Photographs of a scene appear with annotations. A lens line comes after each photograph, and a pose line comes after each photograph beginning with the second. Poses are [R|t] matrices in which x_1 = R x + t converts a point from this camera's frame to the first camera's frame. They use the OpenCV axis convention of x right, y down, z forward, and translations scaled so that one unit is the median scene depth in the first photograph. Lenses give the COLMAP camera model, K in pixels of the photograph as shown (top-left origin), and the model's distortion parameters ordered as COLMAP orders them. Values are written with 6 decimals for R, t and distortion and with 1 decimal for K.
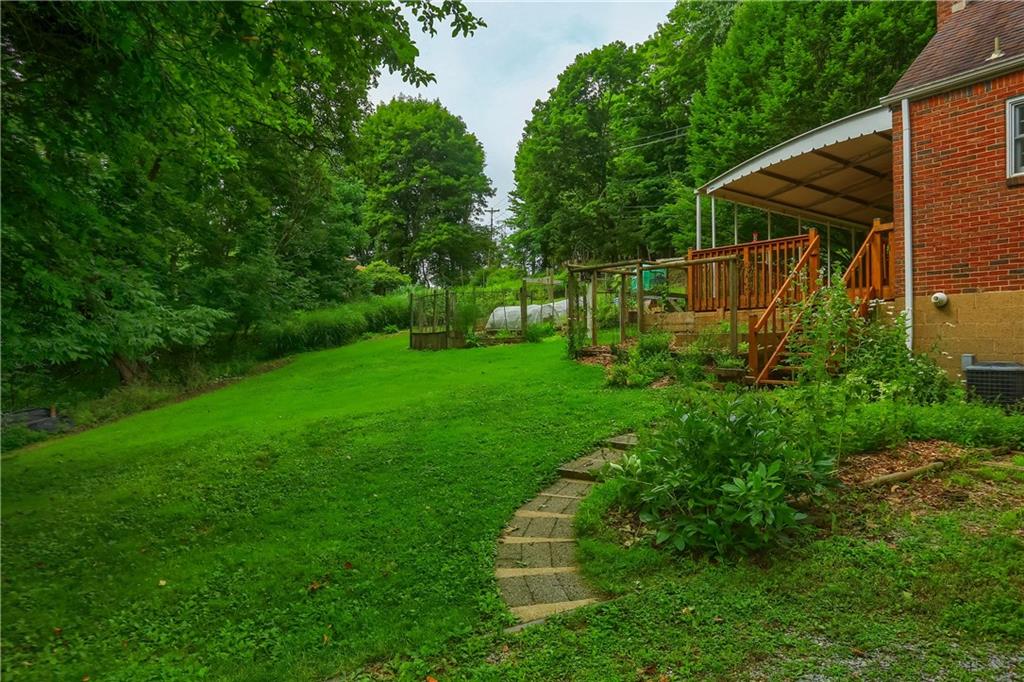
lens RADIAL K [[537.2, 0, 497.7], [0, 537.2, 340.2], [0, 0, 1]] dist [-0.052369, 0.029076]
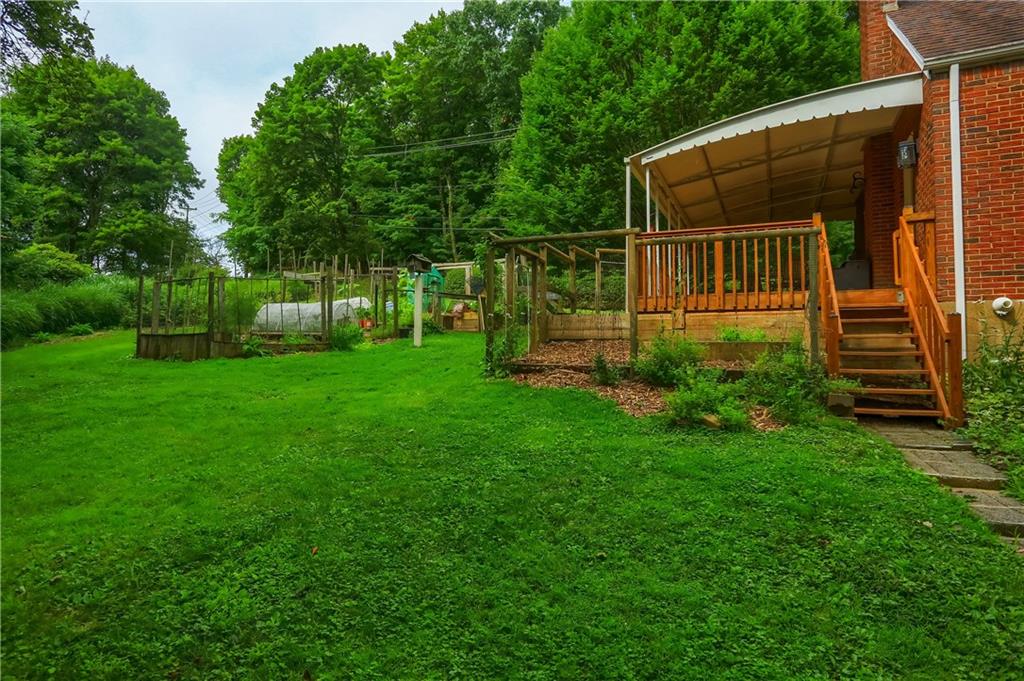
lens RADIAL K [[537.2, 0, 497.7], [0, 537.2, 339.7], [0, 0, 1]] dist [-0.052369, 0.029076]
pose [[0.879189, 0.018254, 0.476123, -0.084063], [-0.010966, 0.999776, -0.018082, 0.000420], [-0.476347, 0.010676, 0.879193, 0.206561]]
